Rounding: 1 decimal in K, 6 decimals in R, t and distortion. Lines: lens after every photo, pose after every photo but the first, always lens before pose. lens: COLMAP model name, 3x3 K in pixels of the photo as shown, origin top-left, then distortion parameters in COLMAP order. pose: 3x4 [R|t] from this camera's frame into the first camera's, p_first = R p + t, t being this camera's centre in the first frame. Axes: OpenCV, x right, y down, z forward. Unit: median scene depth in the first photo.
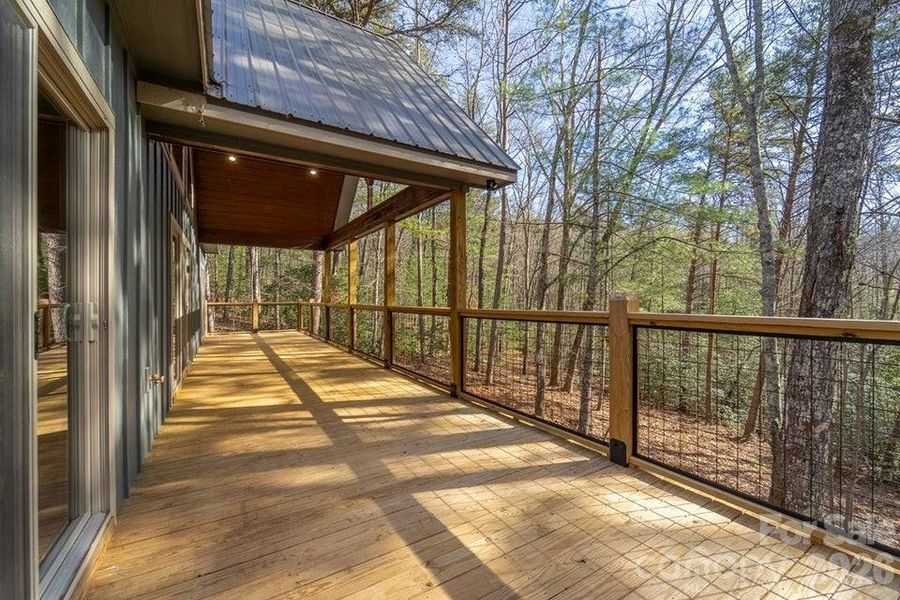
lens RADIAL K [[355.9, 0, 450.0], [0, 355.9, 300.0], [0, 0, 1]] dist [0.017140, -0.000095]
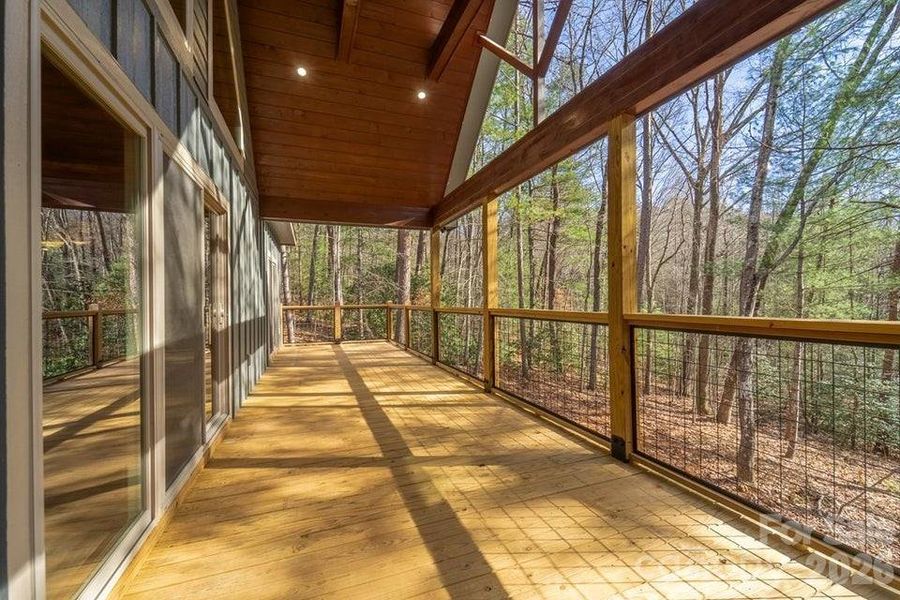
lens RADIAL K [[363.4, 0, 450.9], [0, 363.4, 305.2], [0, 0, 1]] dist [-0.002668, -0.000637]
pose [[0.980986, -0.003091, -0.194056, -0.154359], [0.004912, 0.999948, 0.008901, 0.000362], [0.194019, -0.009685, 0.980950, 0.284070]]
